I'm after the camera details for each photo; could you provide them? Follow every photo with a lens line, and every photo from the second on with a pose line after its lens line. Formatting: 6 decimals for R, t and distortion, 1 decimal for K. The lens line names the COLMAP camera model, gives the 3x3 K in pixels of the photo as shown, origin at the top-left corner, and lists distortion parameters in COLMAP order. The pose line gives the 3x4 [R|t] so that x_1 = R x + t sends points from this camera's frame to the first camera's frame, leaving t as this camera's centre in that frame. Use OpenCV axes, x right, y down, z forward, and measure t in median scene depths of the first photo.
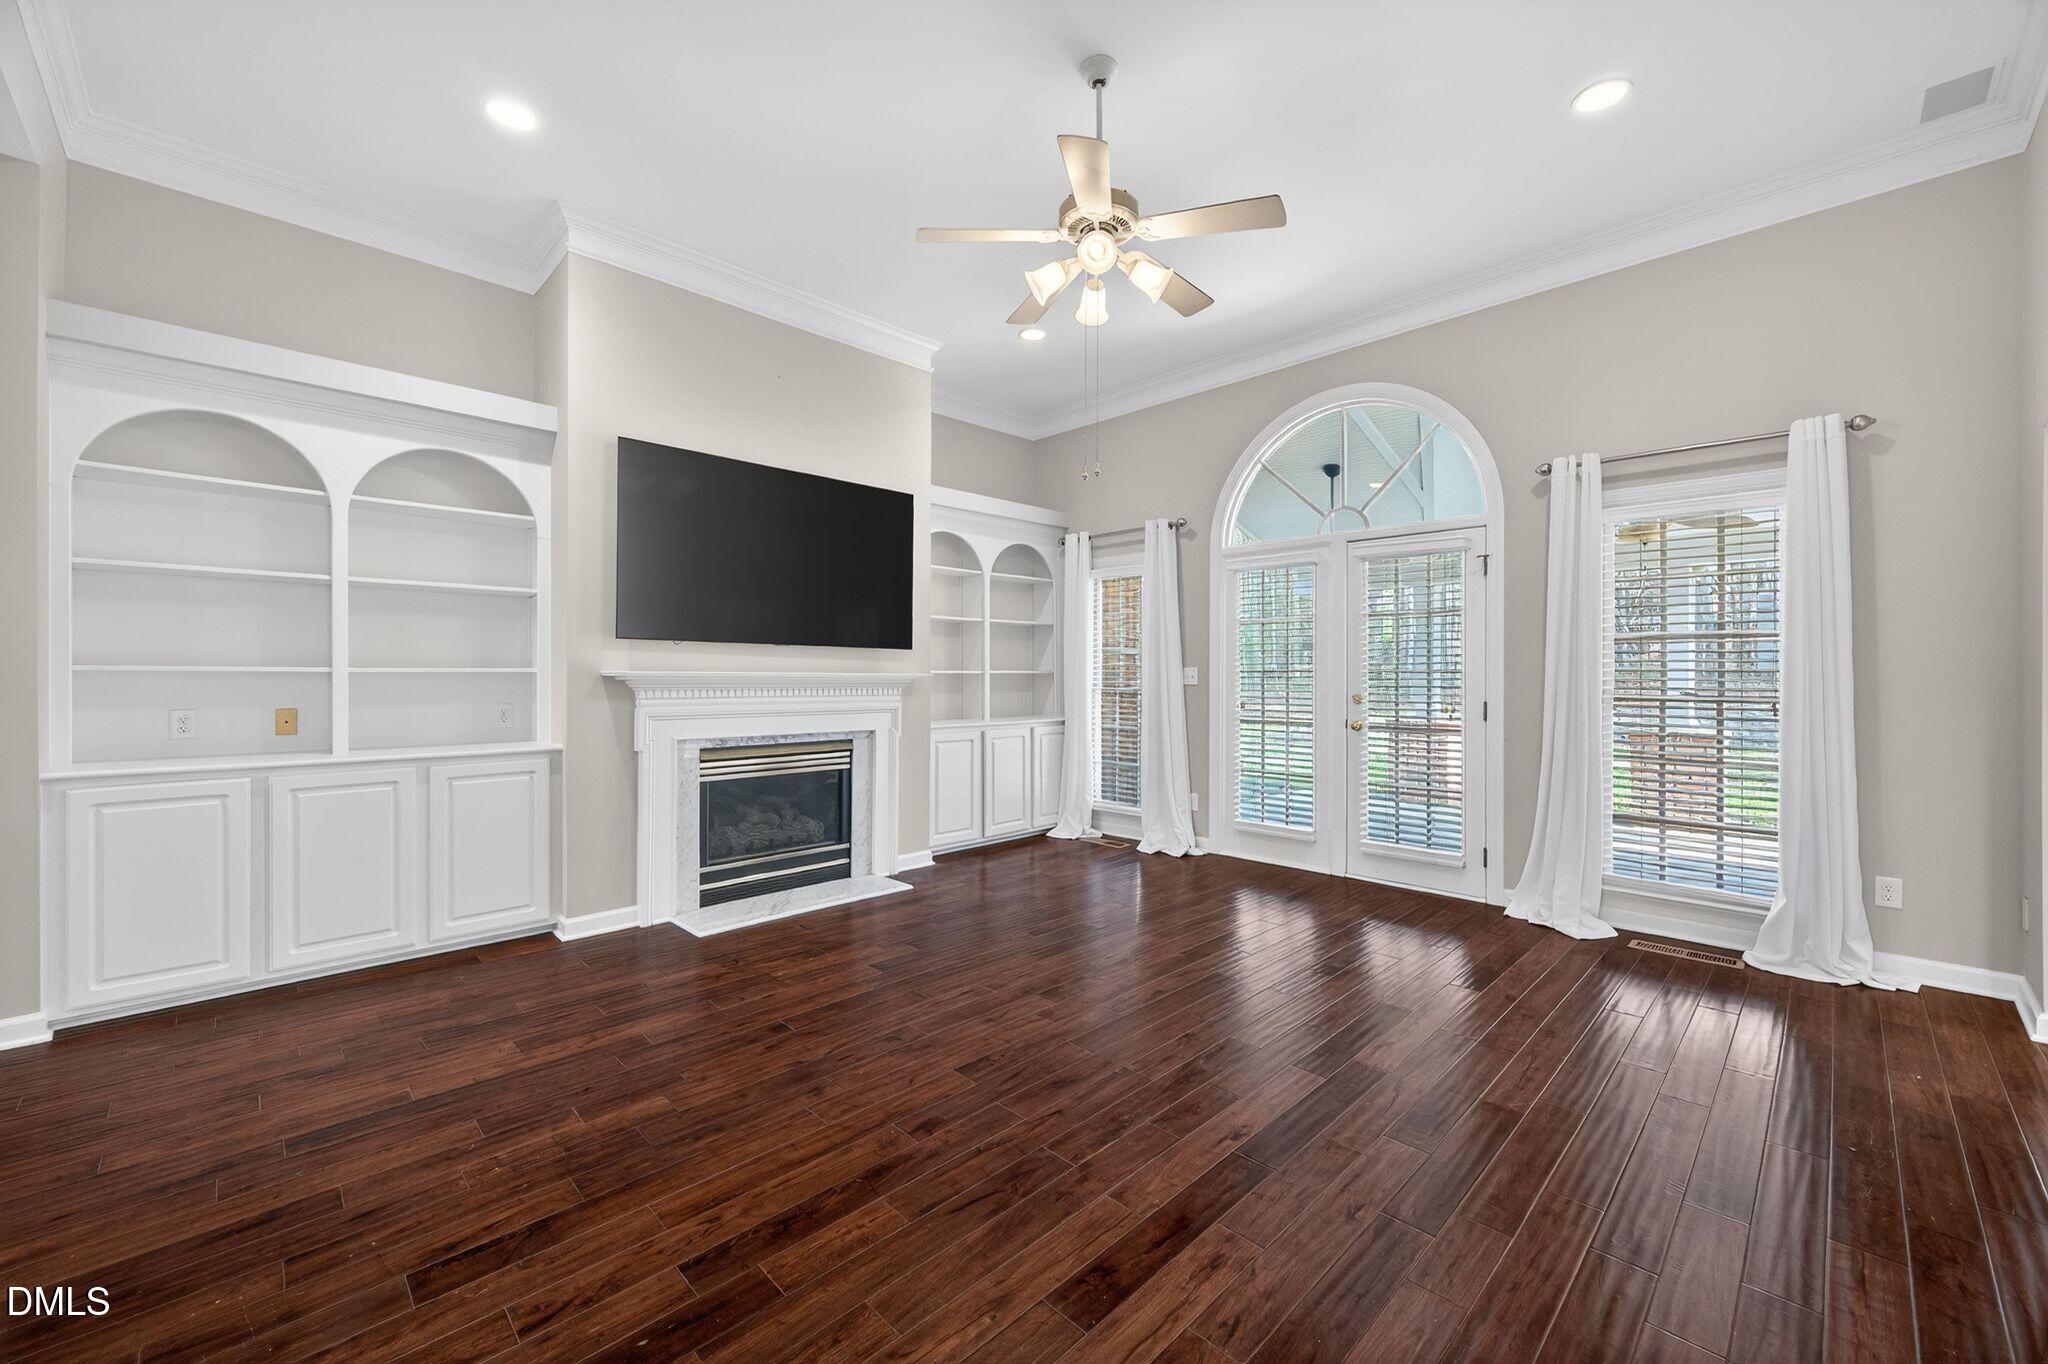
lens RADIAL K [[803.3, 0, 1028.7], [0, 803.3, 678.8], [0, 0, 1]] dist [0.001030, -0.000620]
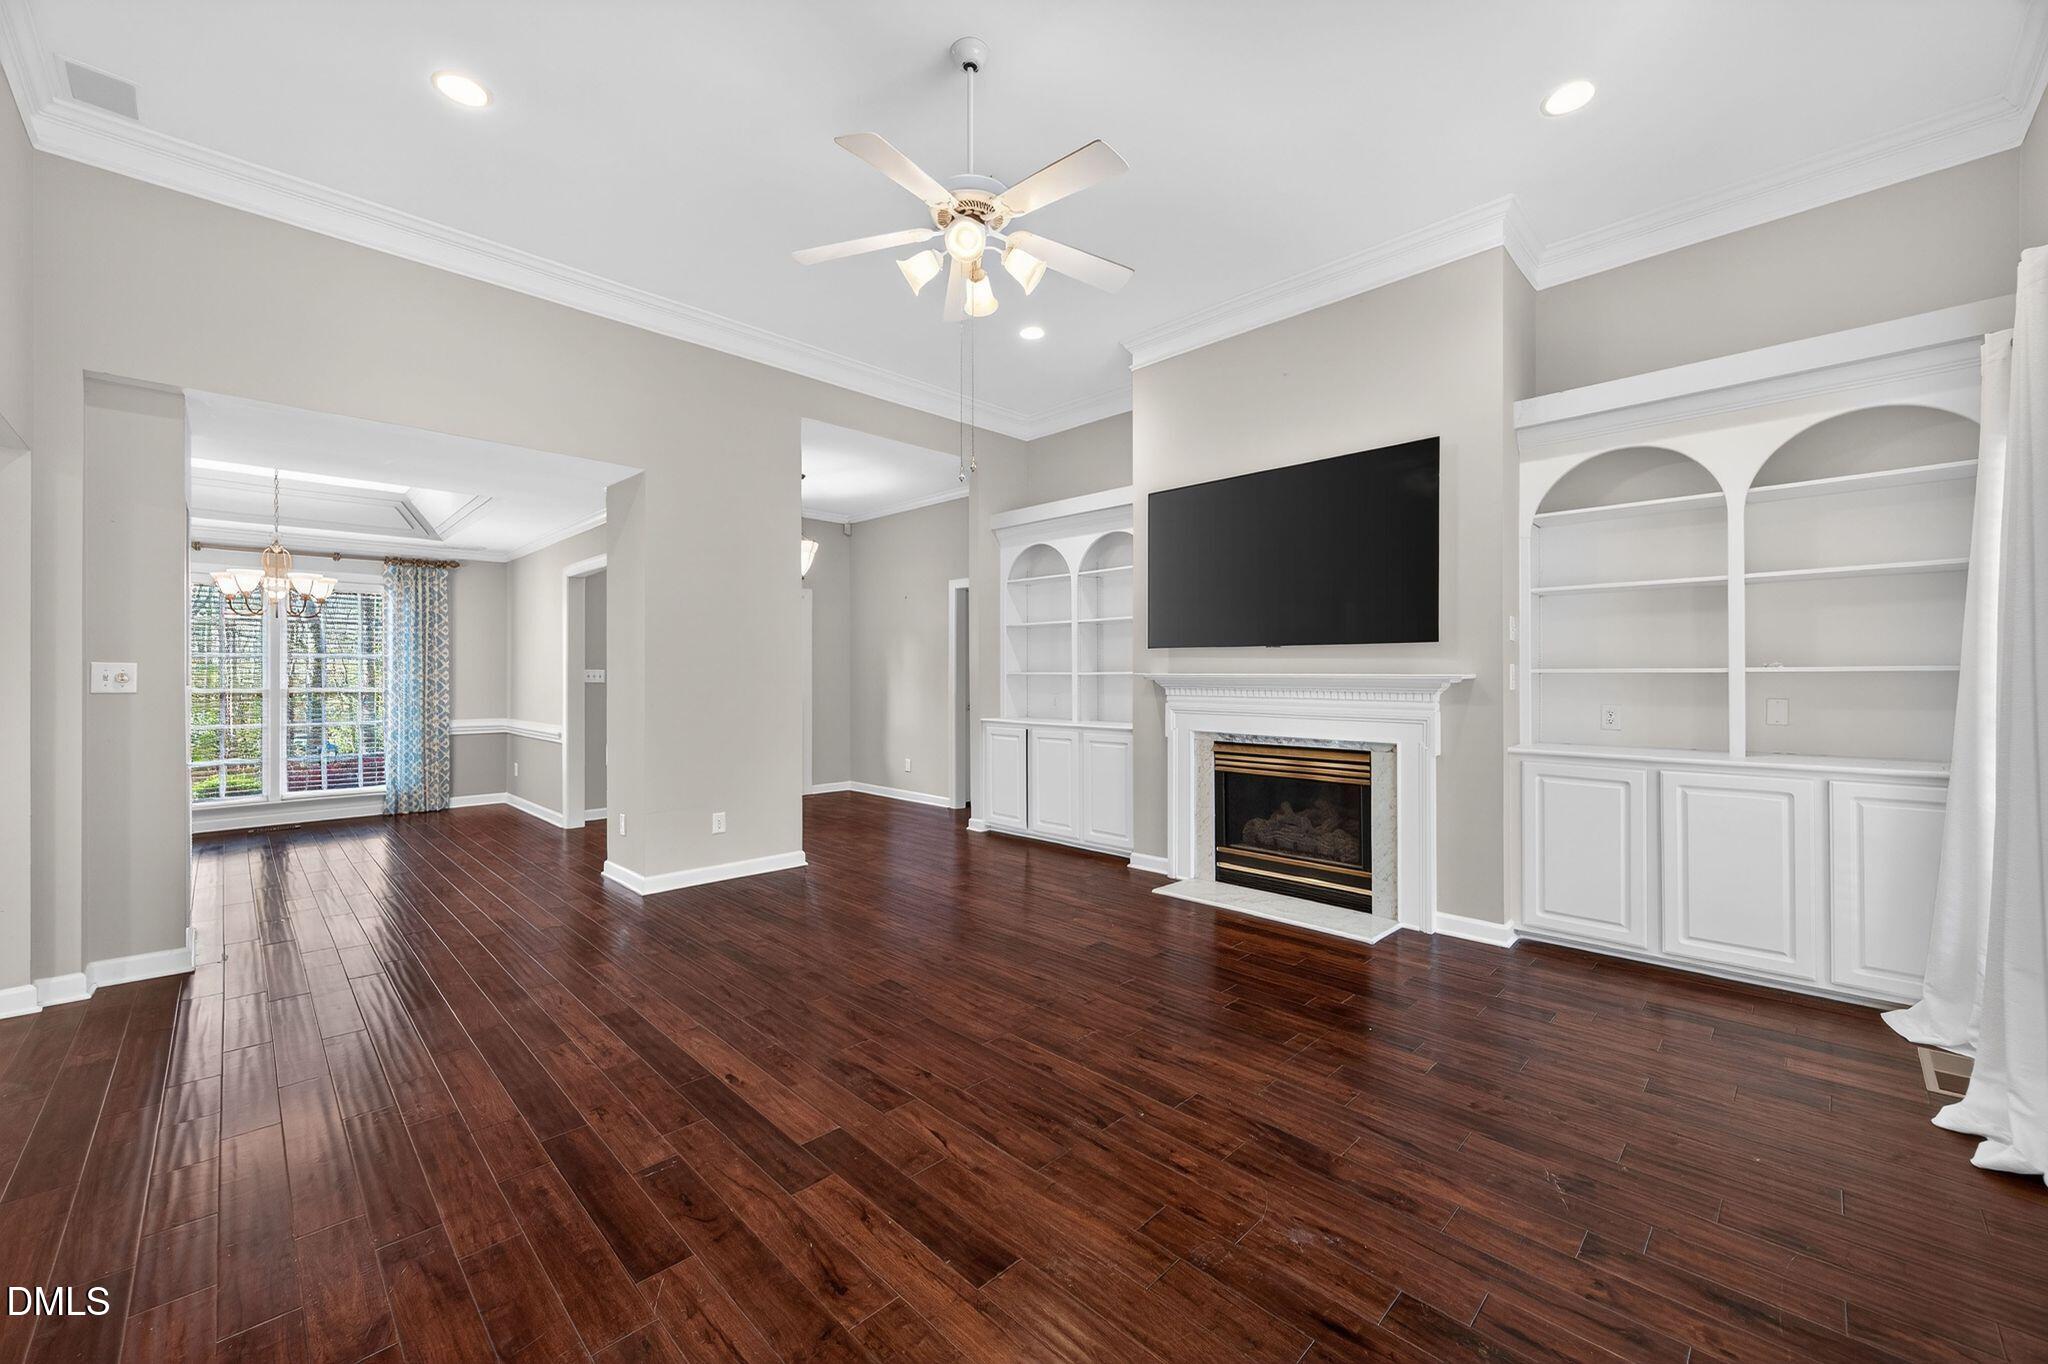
lens RADIAL K [[803.3, 0, 1020.1], [0, 803.3, 665.9], [0, 0, 1]] dist [0.001030, -0.000620]
pose [[0.002431, -0.013783, -0.999902, 0.647860], [-0.002725, 0.999901, -0.013790, -0.002175], [0.999993, 0.002759, 0.002393, 0.643205]]
